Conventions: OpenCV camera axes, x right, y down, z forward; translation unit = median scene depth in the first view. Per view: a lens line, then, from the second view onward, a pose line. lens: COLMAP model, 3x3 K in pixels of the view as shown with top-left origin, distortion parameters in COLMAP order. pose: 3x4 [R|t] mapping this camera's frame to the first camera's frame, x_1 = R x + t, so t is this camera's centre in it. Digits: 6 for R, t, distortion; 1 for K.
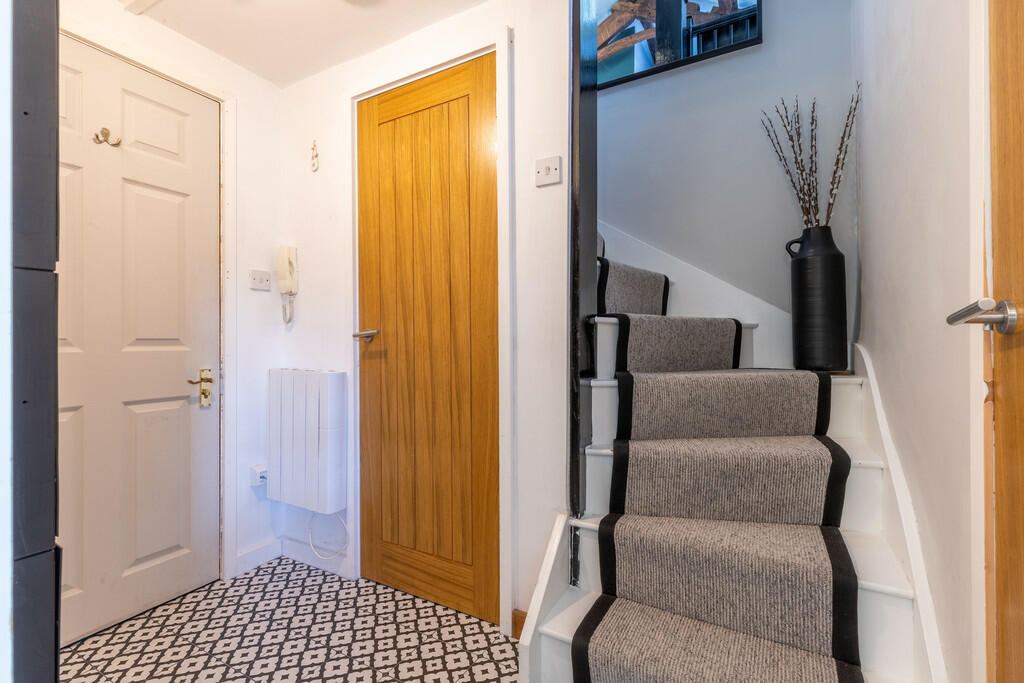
lens RADIAL K [[454.4, 0, 516.4], [0, 454.4, 339.2], [0, 0, 1]] dist [0.000731, -0.000248]
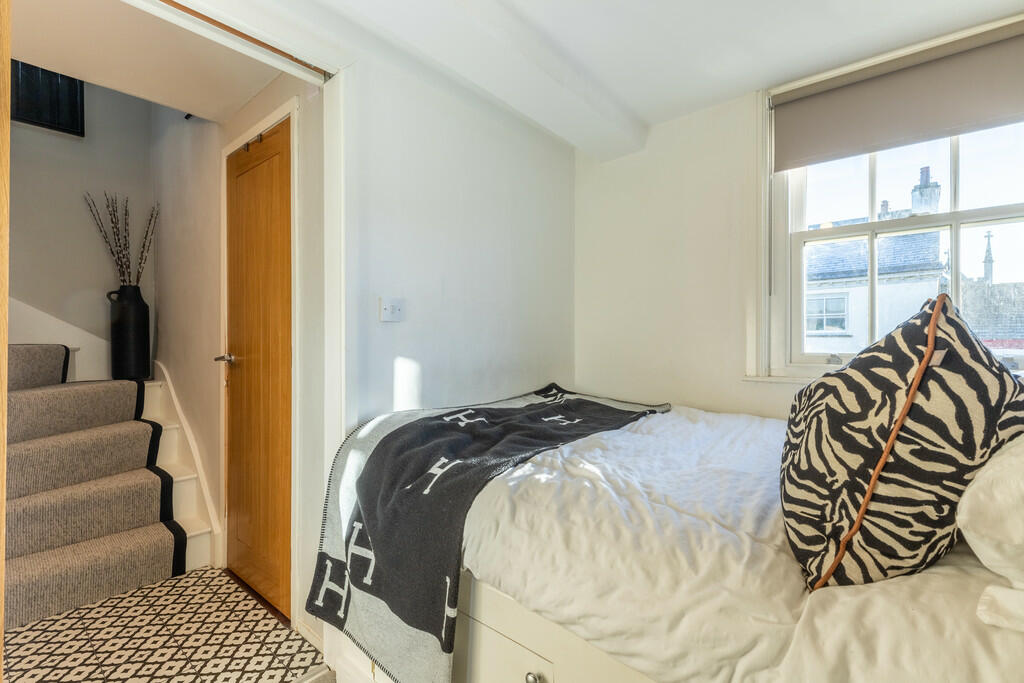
lens RADIAL K [[454.4, 0, 516.4], [0, 454.4, 339.2], [0, 0, 1]] dist [0.000731, -0.000248]
pose [[0.178007, 0.000389, 0.984029, -0.685159], [-0.004876, 0.999988, 0.000486, -0.081591], [-0.984017, -0.004885, 0.178007, -0.617398]]
